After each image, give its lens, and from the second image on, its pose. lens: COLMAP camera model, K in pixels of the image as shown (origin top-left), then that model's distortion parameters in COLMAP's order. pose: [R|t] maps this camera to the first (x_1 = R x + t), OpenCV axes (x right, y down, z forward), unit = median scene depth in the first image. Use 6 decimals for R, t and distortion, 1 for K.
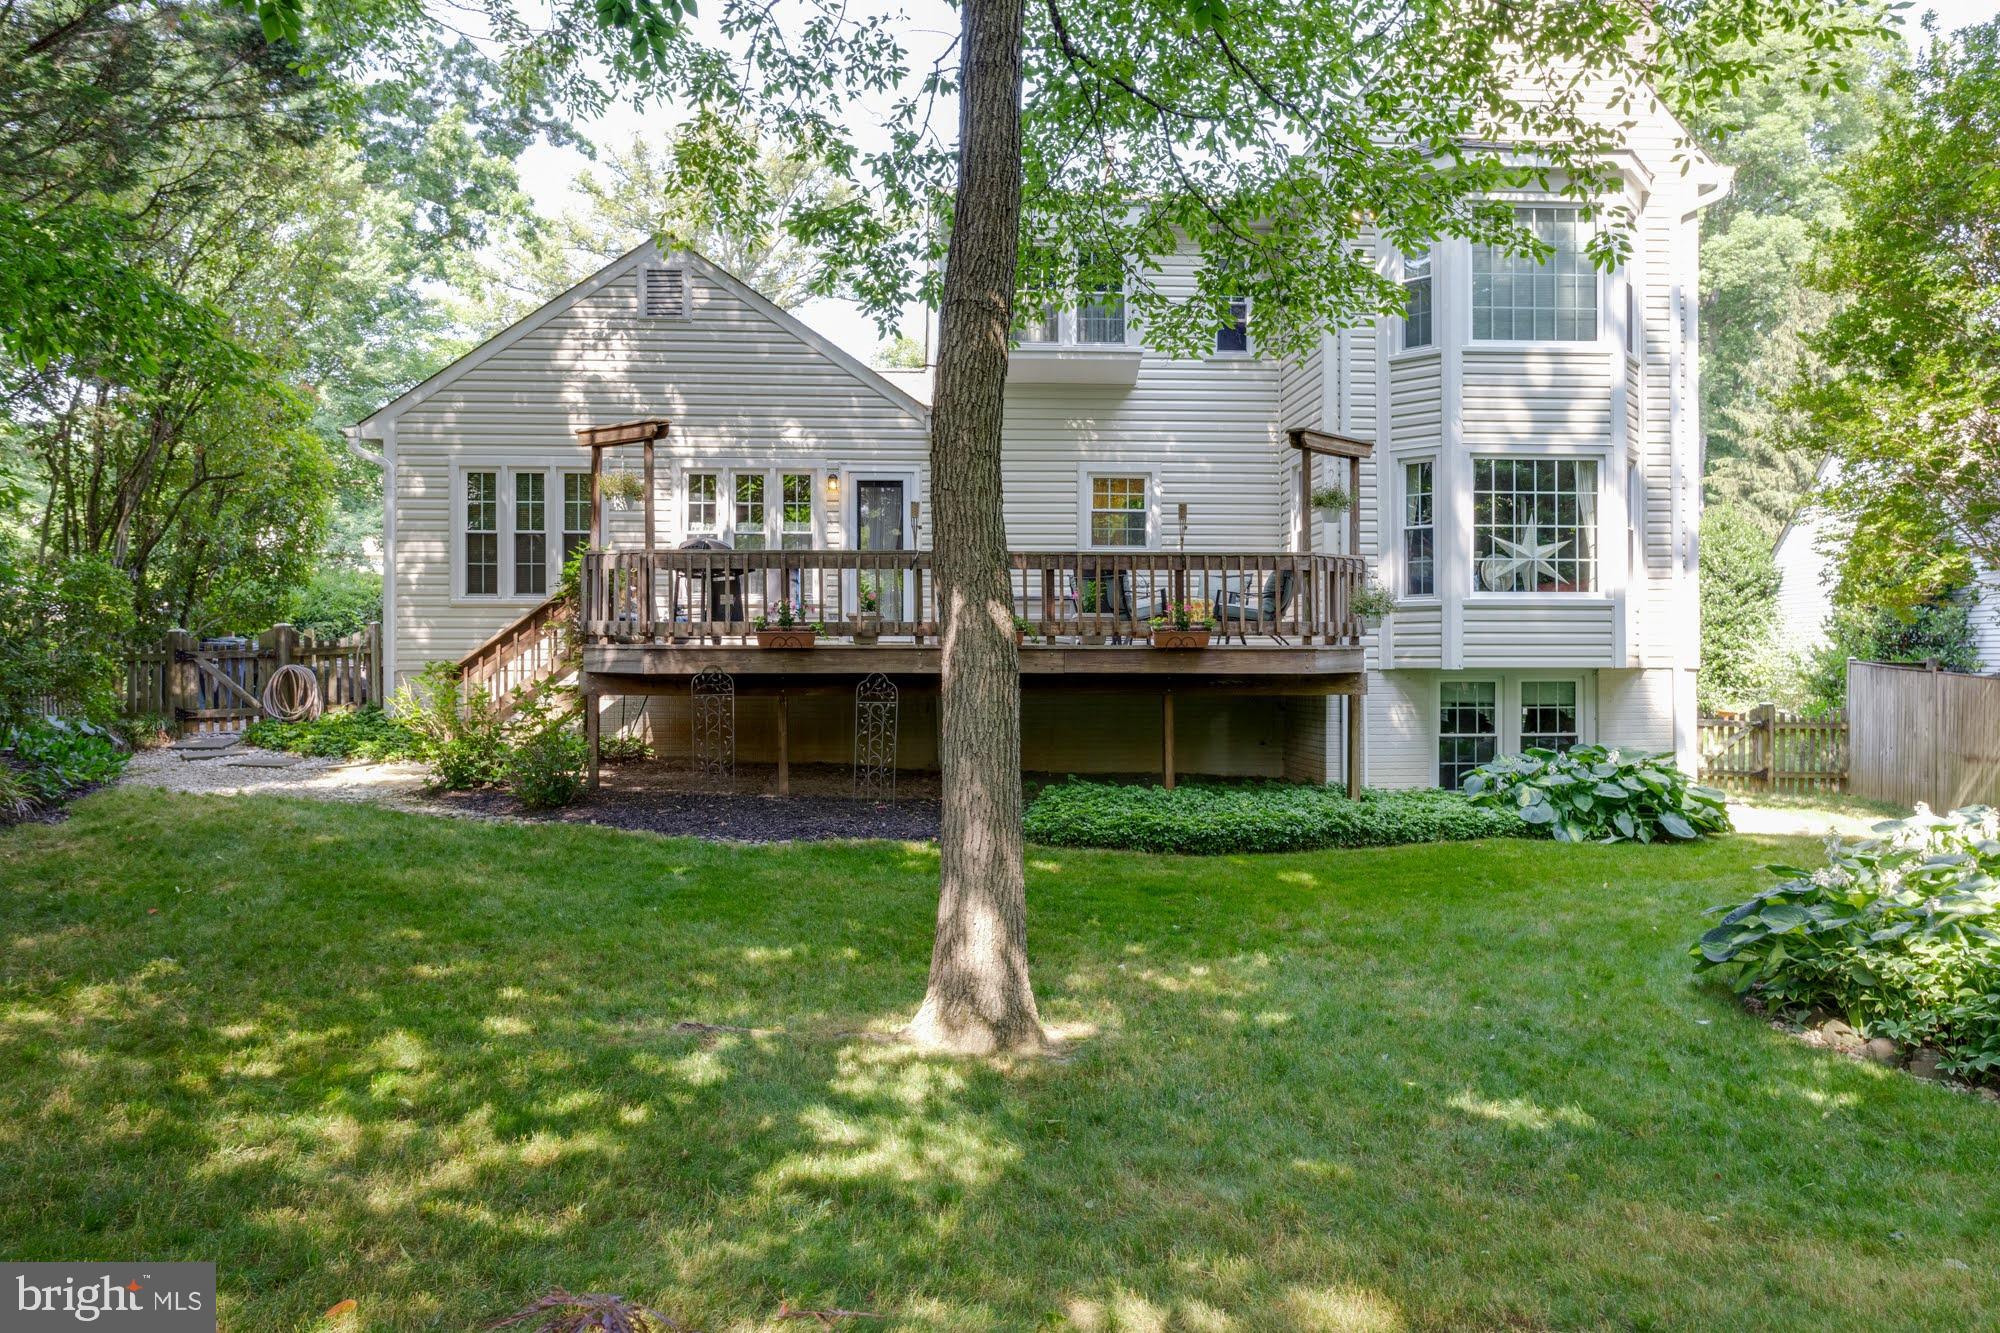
lens RADIAL K [[1582.0, 0, 1000.0], [0, 1582.0, 666.5], [0, 0, 1]] dist [-0.009870, -0.001624]
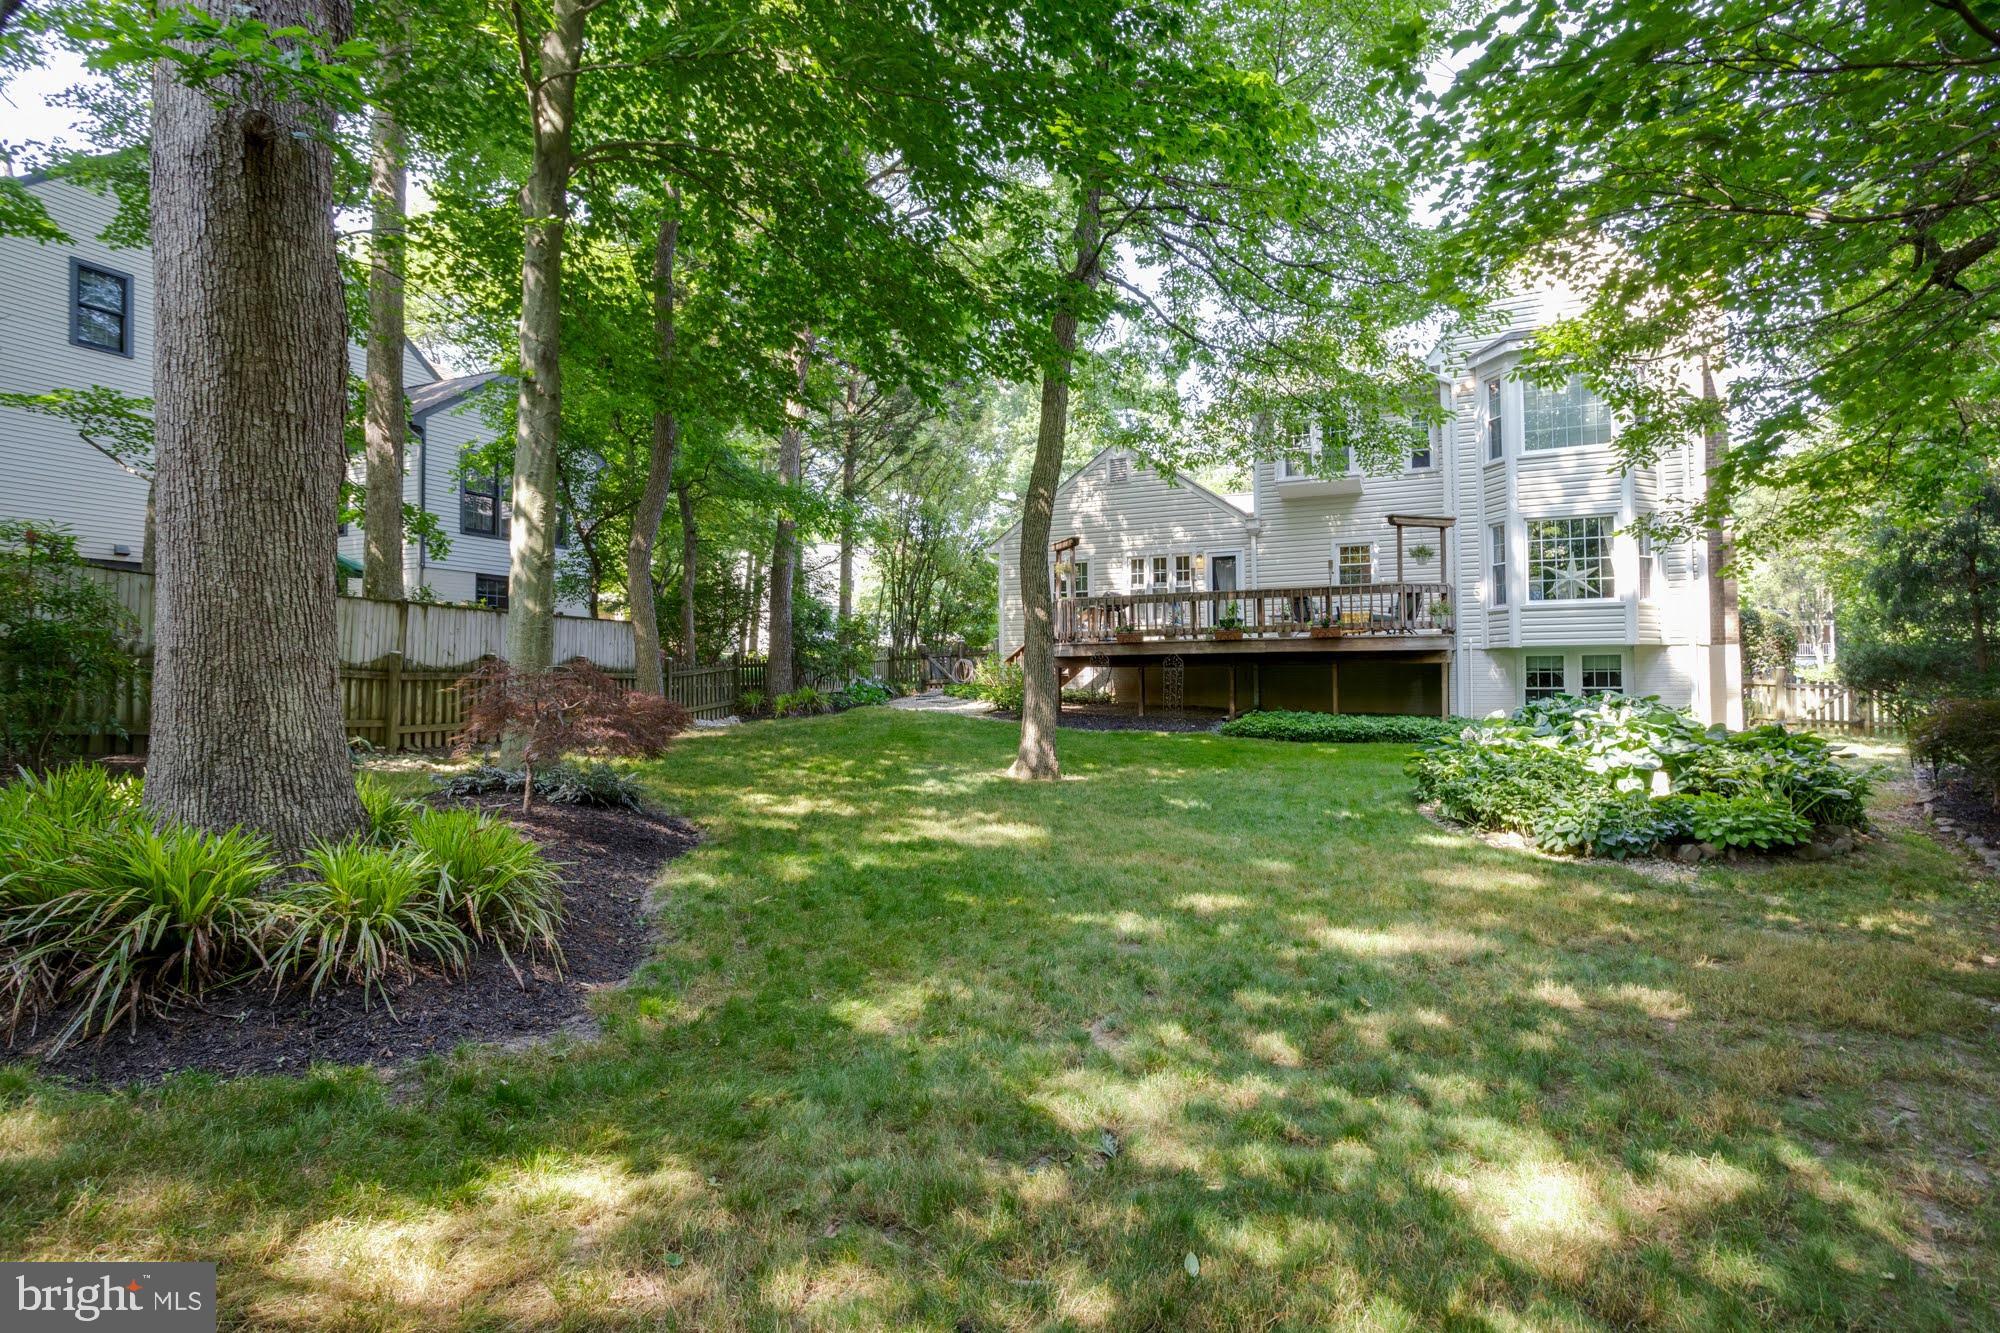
lens RADIAL K [[1065.1, 0, 972.2], [0, 1065.1, 680.3], [0, 0, 1]] dist [-0.043220, 0.032817]
pose [[0.843597, -0.005912, -0.536945, 0.381974], [0.003713, 0.999980, -0.005177, 0.038606], [0.536964, 0.002373, 0.843602, -0.245035]]
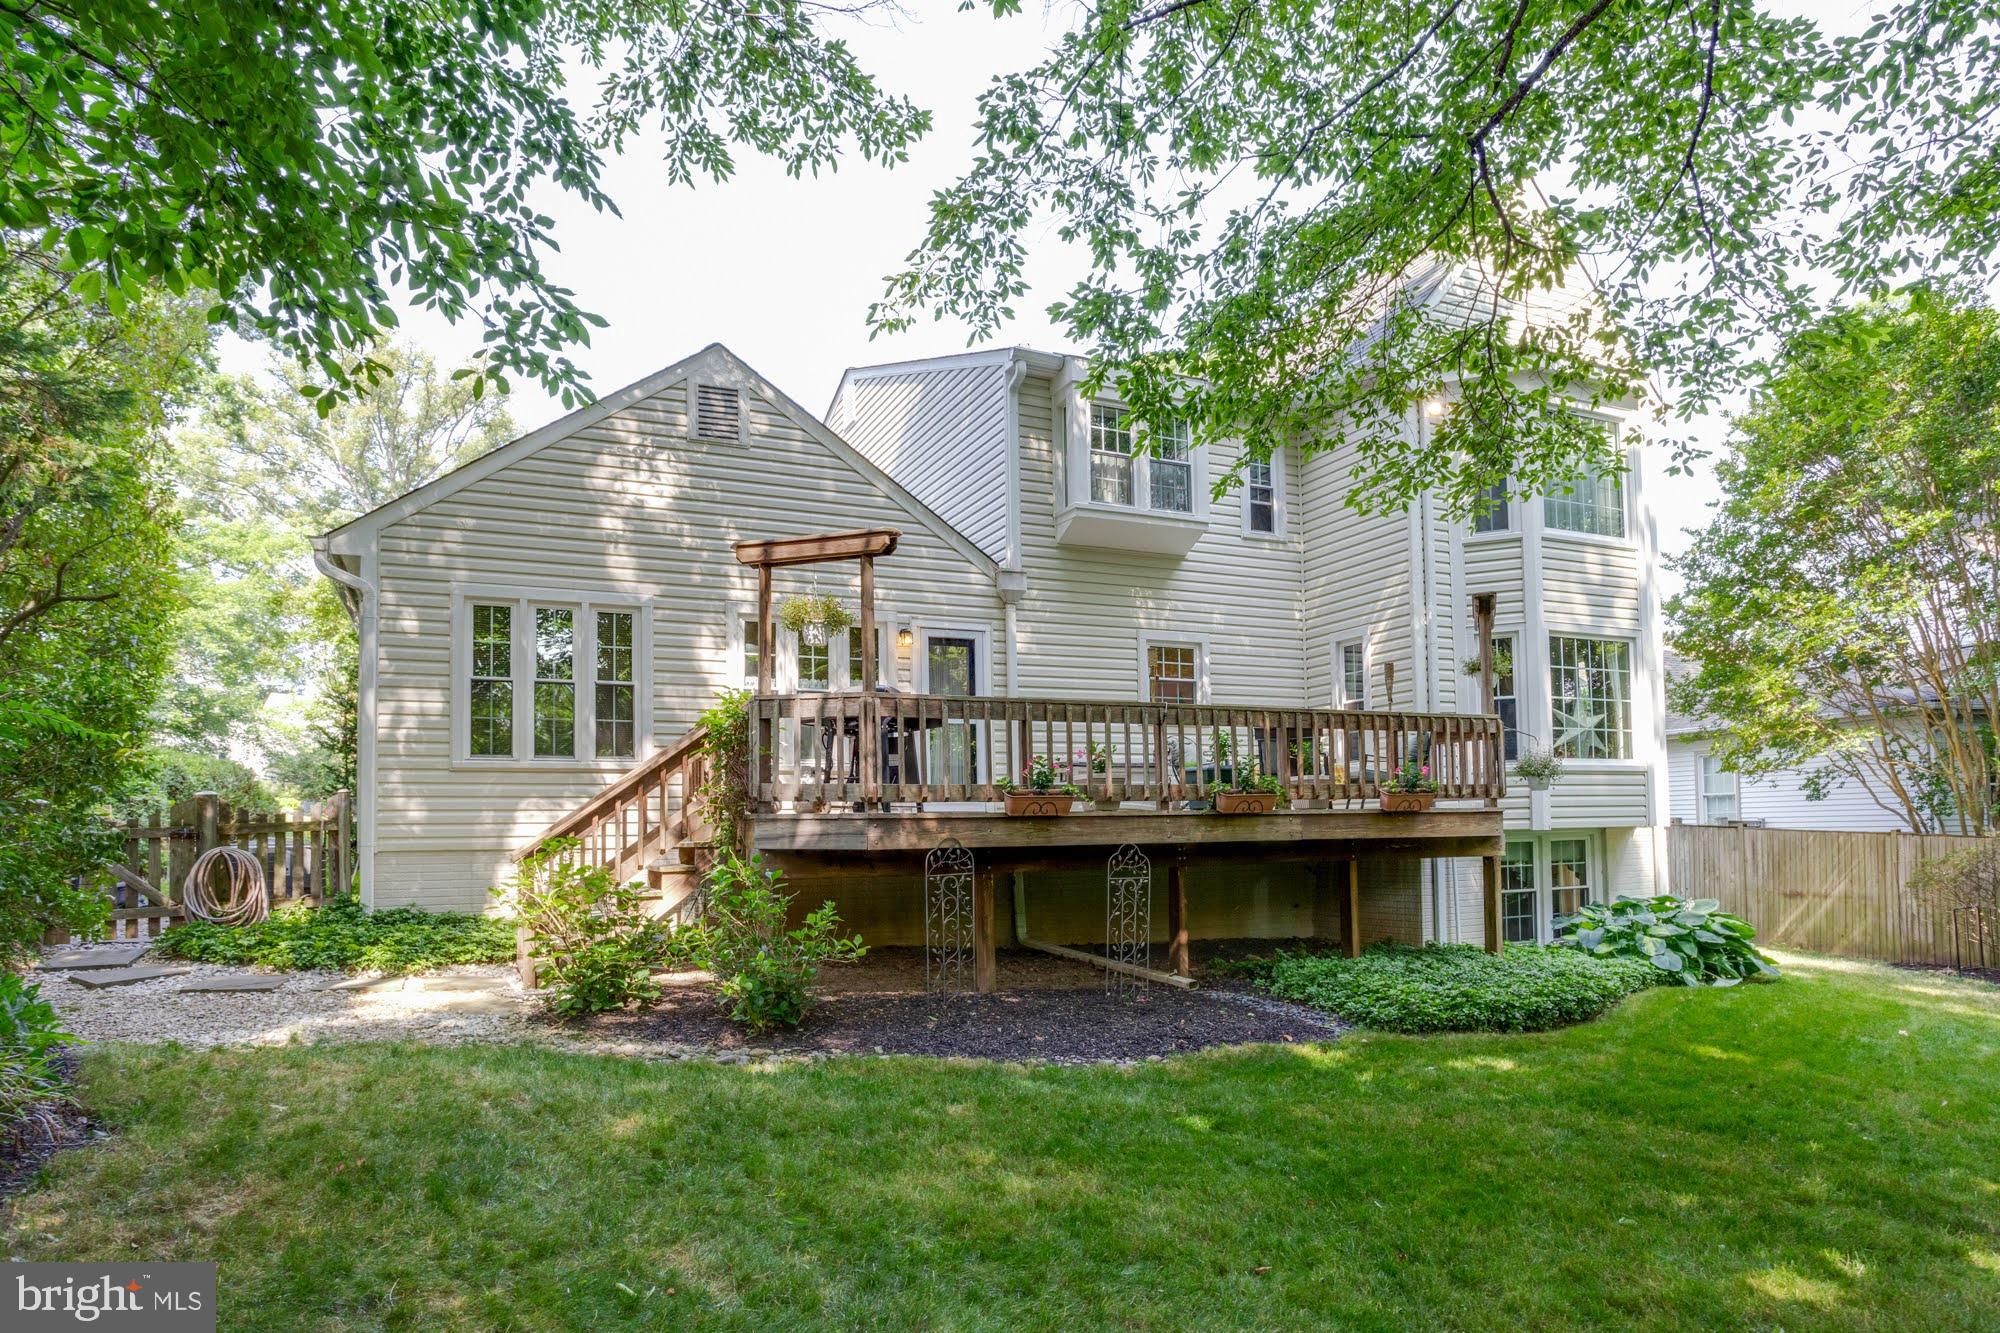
lens RADIAL K [[1235.8, 0, 1083.0], [0, 1235.8, 791.0], [0, 0, 1]] dist [-0.050284, 0.034705]
pose [[0.928516, -0.002521, 0.371283, -0.304511], [0.016371, 0.999282, -0.034157, -0.001675], [-0.370930, 0.037794, 0.927891, 0.334833]]
